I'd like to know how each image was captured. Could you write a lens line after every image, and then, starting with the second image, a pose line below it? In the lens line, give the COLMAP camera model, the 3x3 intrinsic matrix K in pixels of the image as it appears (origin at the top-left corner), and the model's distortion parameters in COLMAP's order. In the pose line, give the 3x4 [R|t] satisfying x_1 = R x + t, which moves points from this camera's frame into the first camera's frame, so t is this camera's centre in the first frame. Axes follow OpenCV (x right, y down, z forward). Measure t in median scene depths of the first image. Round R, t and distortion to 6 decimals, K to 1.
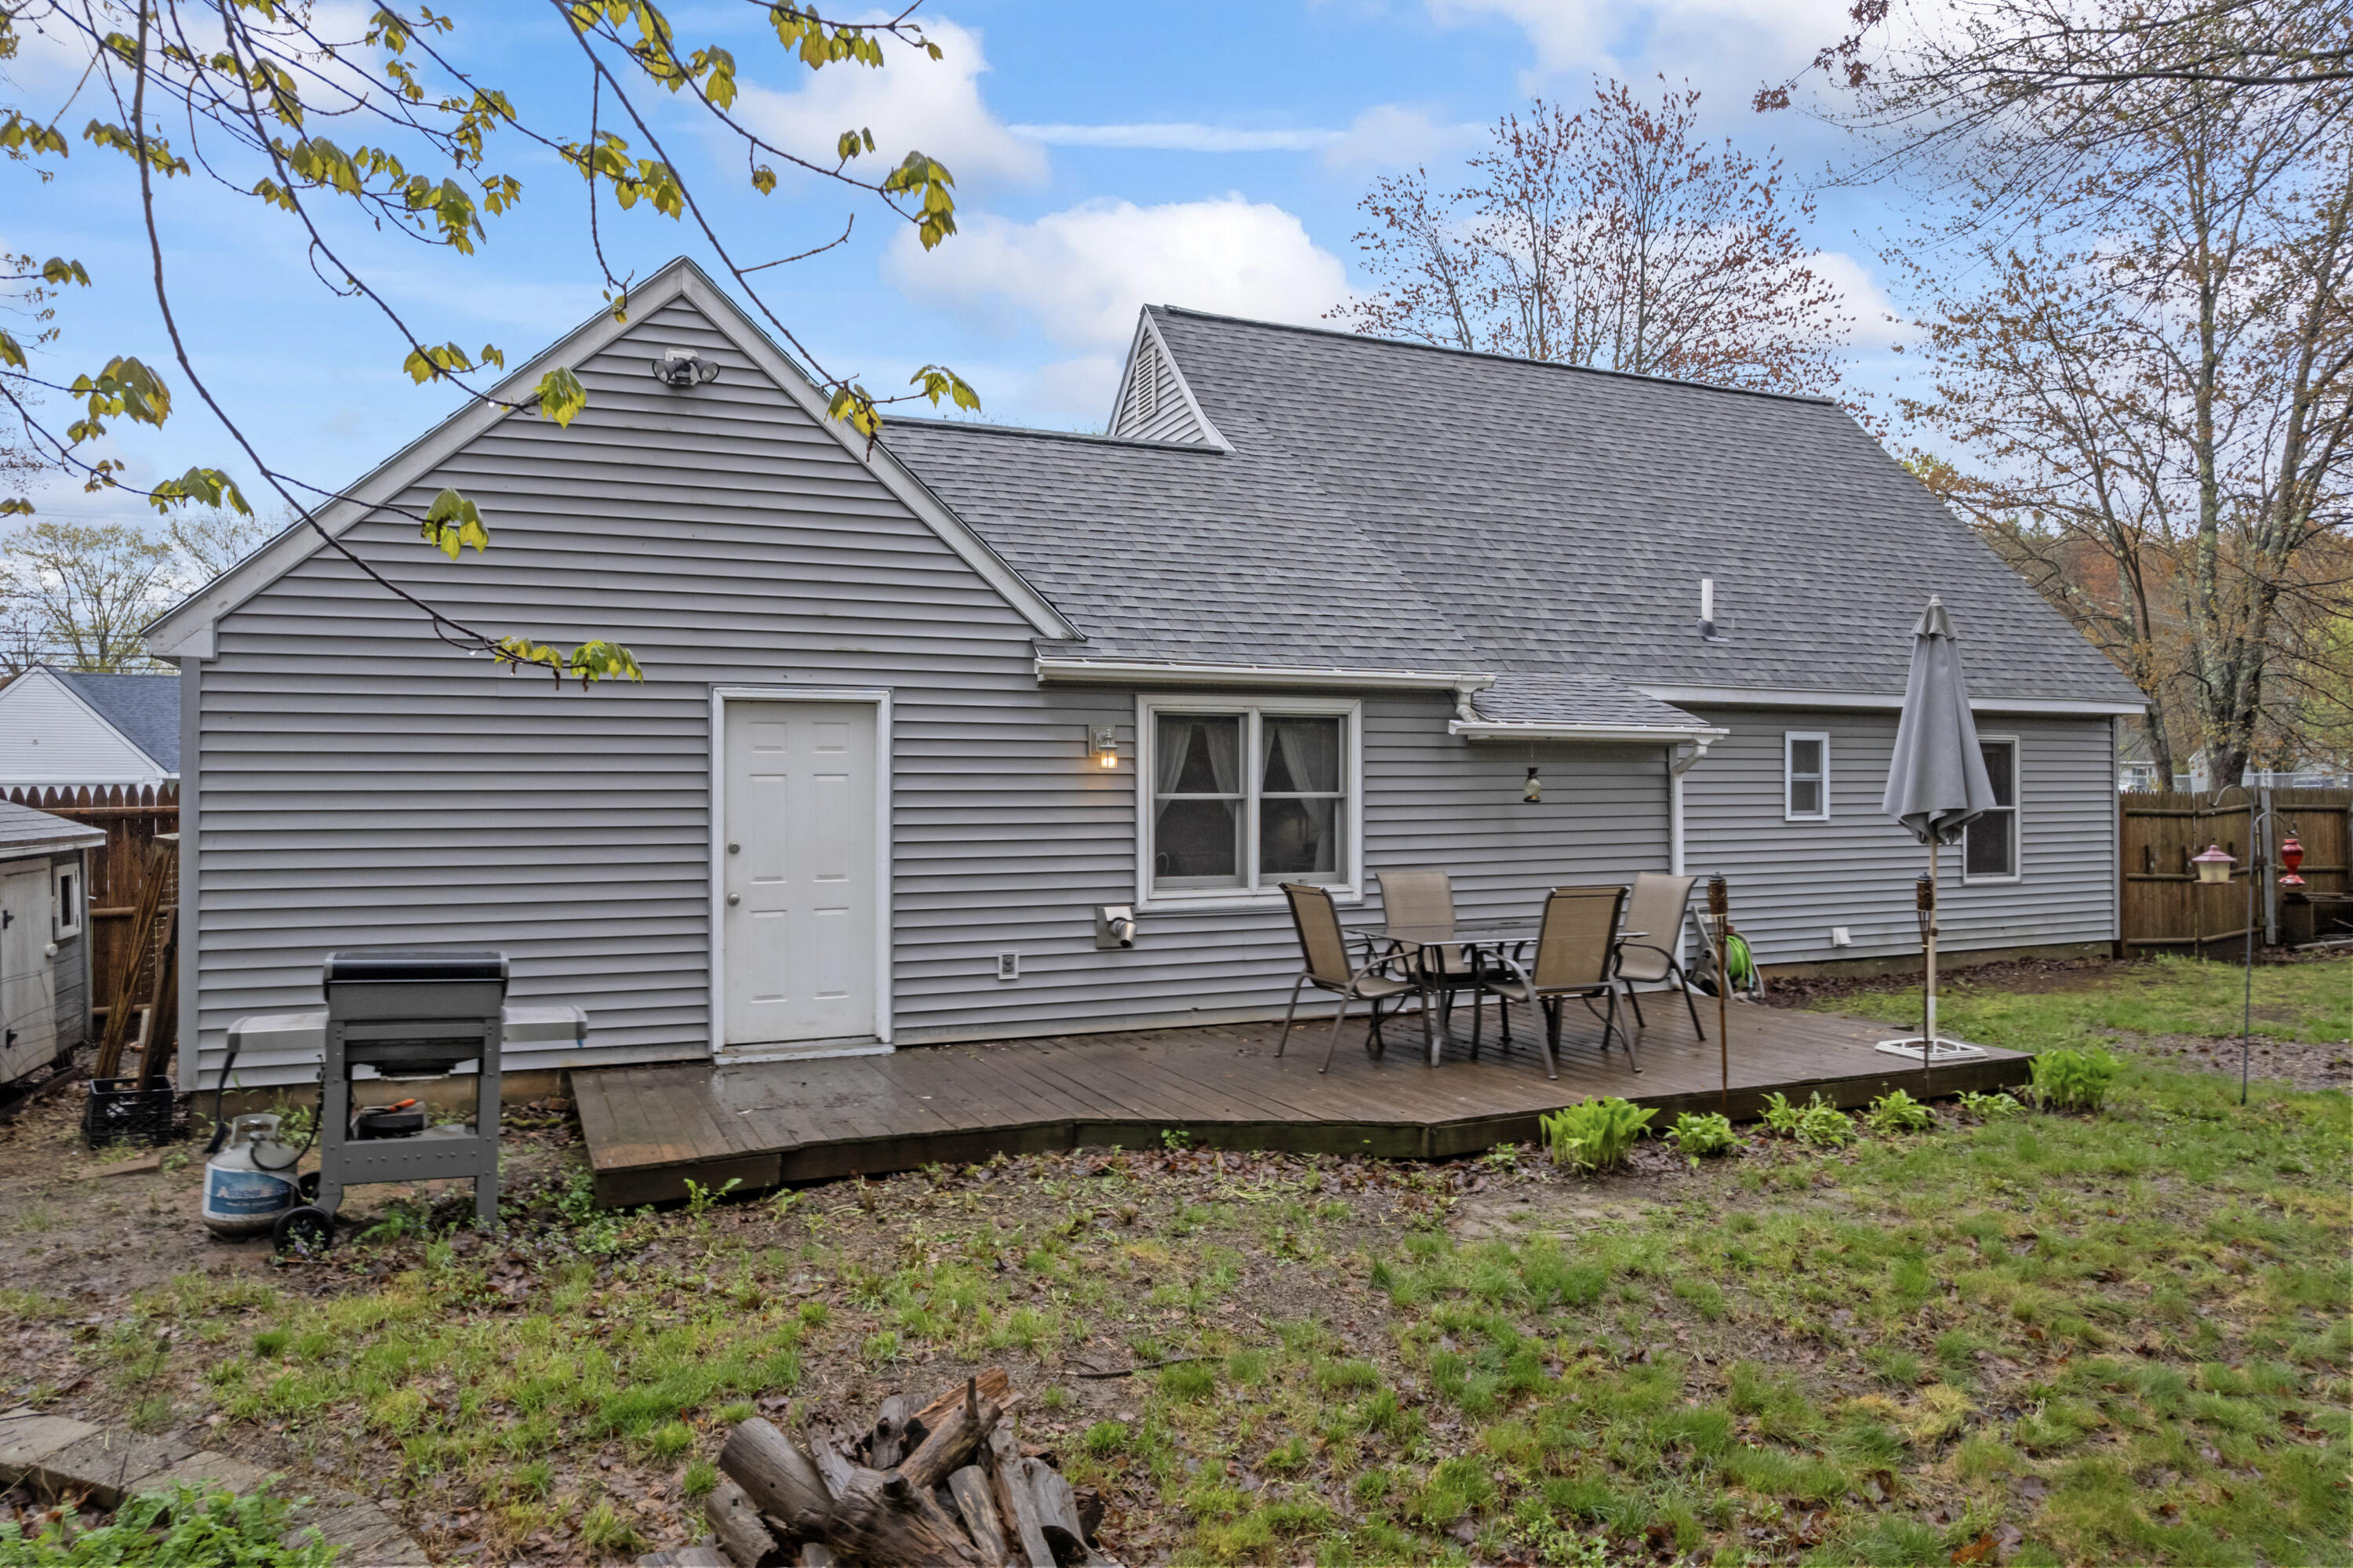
lens RADIAL K [[1521.7, 0, 1183.3], [0, 1521.7, 789.1], [0, 0, 1]] dist [-0.052033, 0.030545]
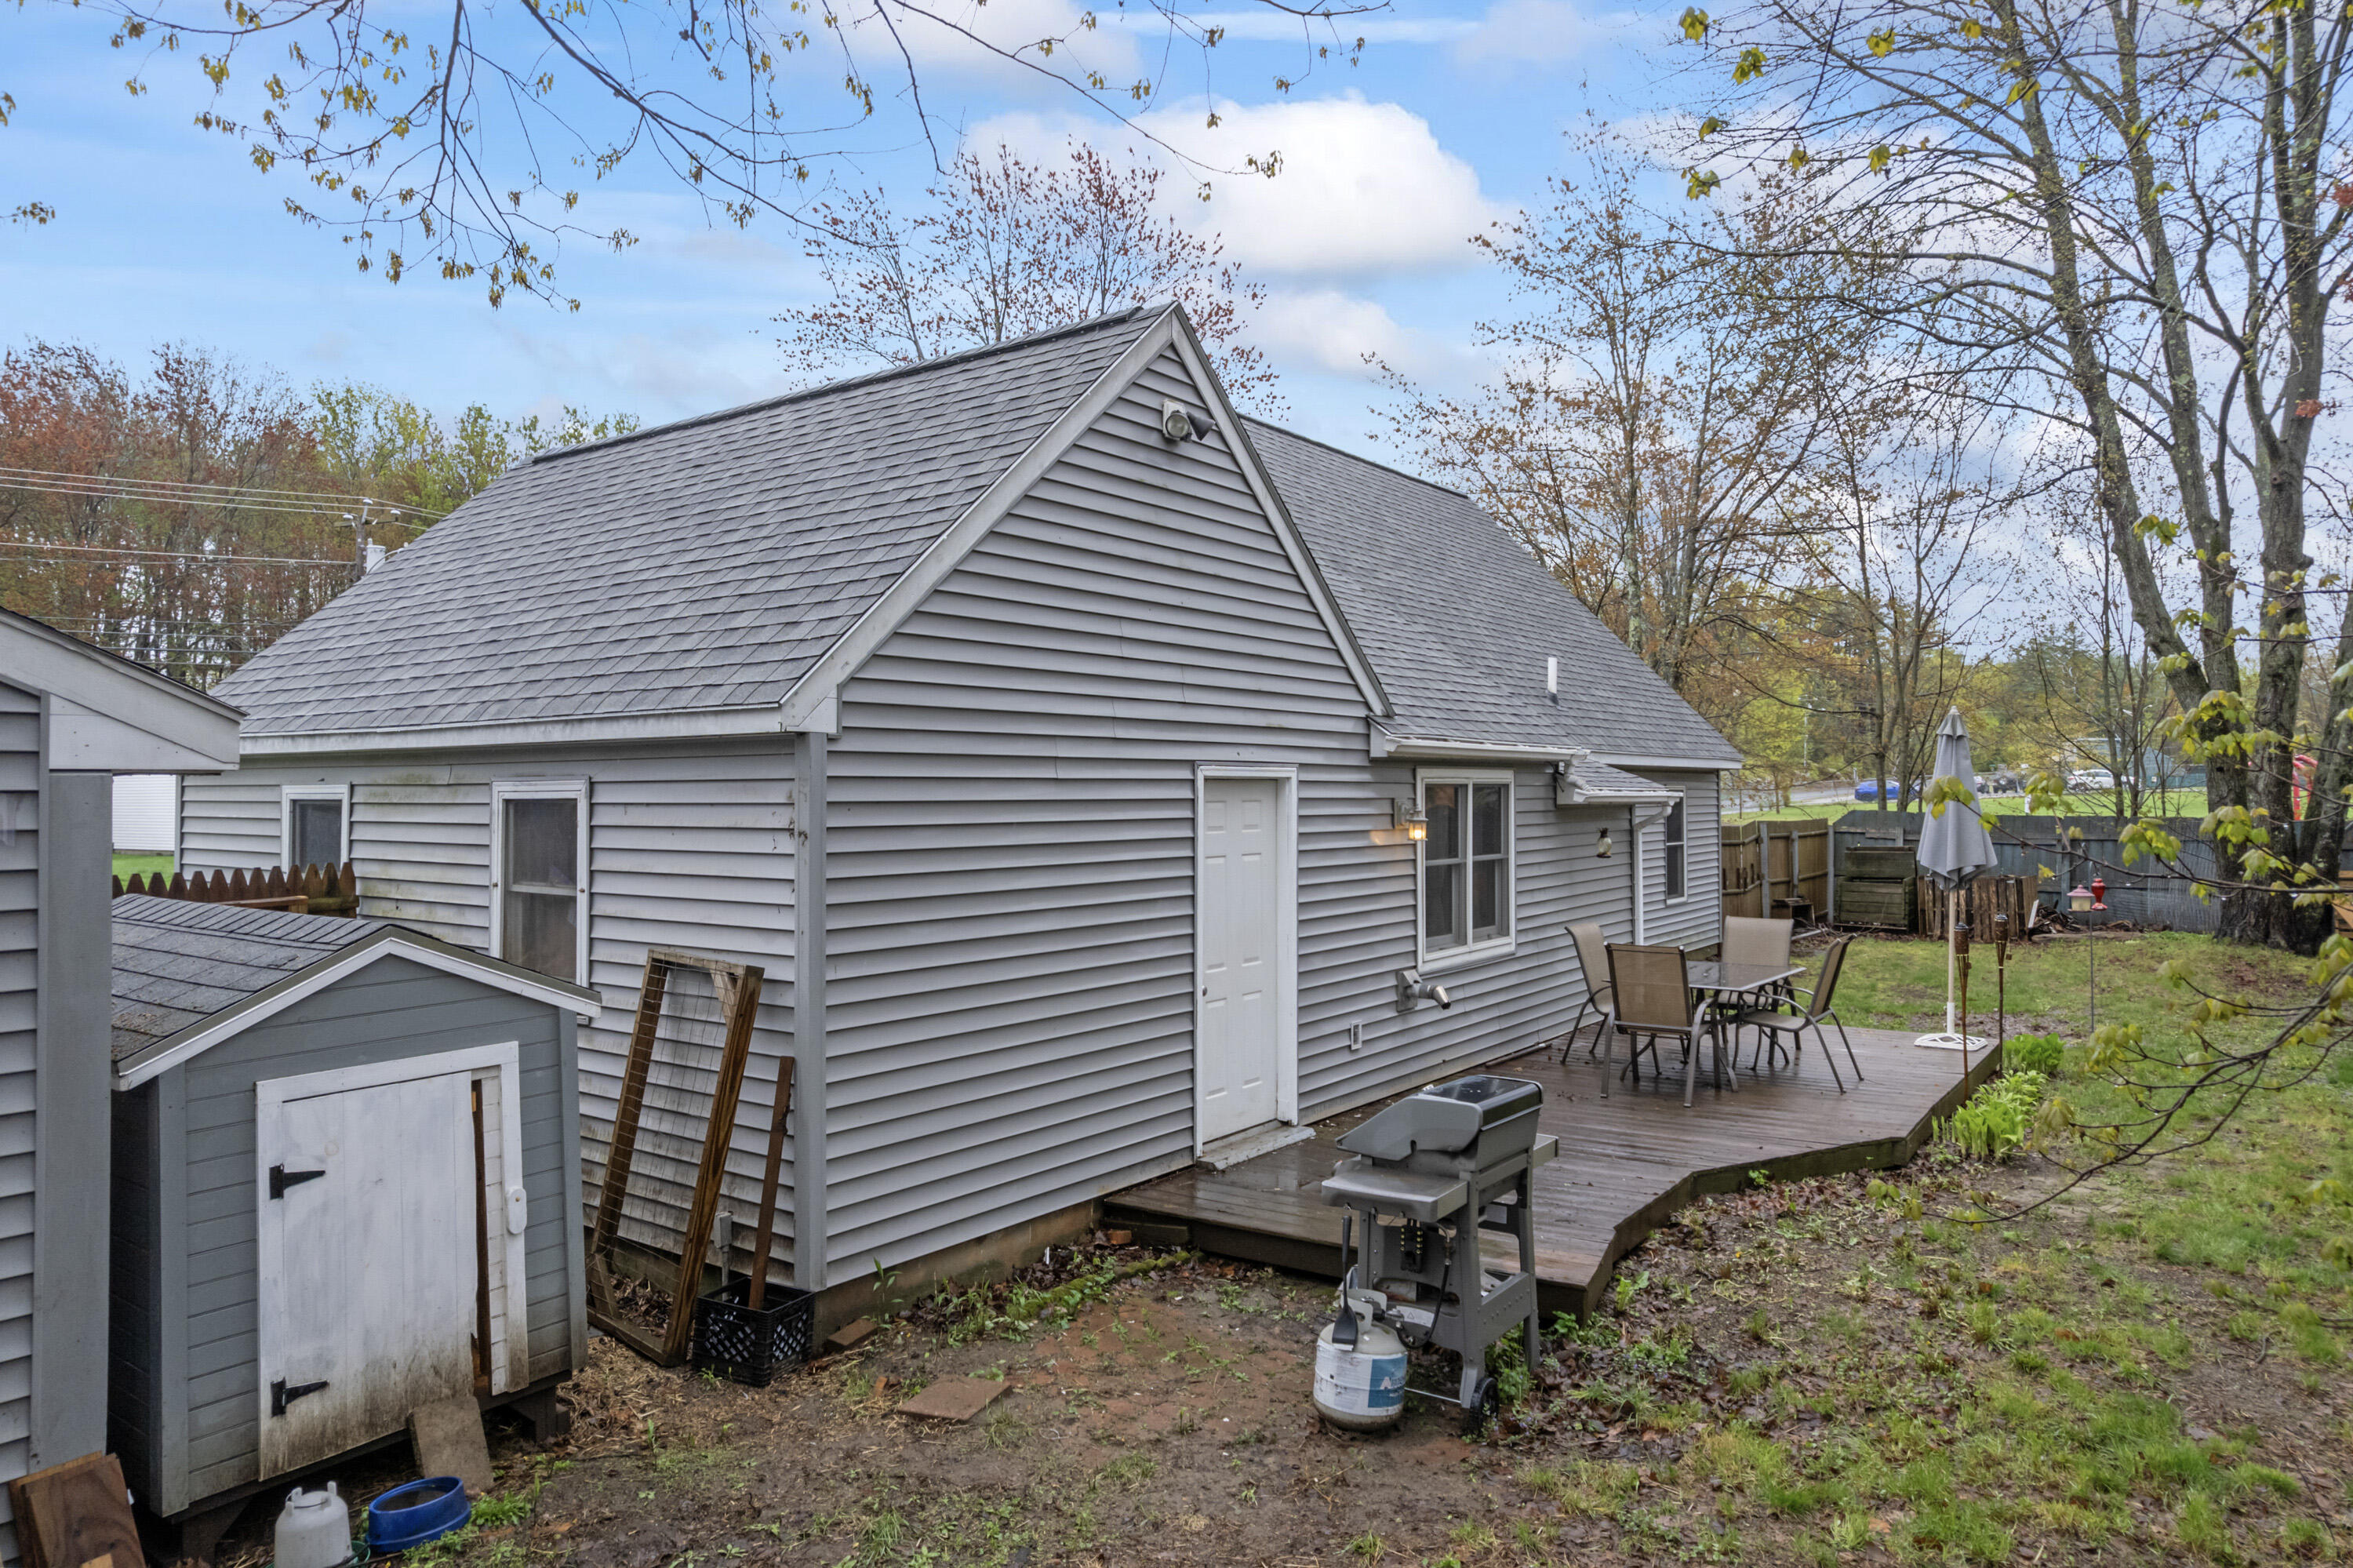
lens RADIAL K [[1521.7, 0, 1190.0], [0, 1521.7, 769.7], [0, 0, 1]] dist [-0.052033, 0.030545]
pose [[0.855262, 0.009156, 0.518115, -0.722316], [-0.001682, 0.999888, -0.014894, -0.045932], [-0.518193, 0.011867, 0.855181, 0.178552]]
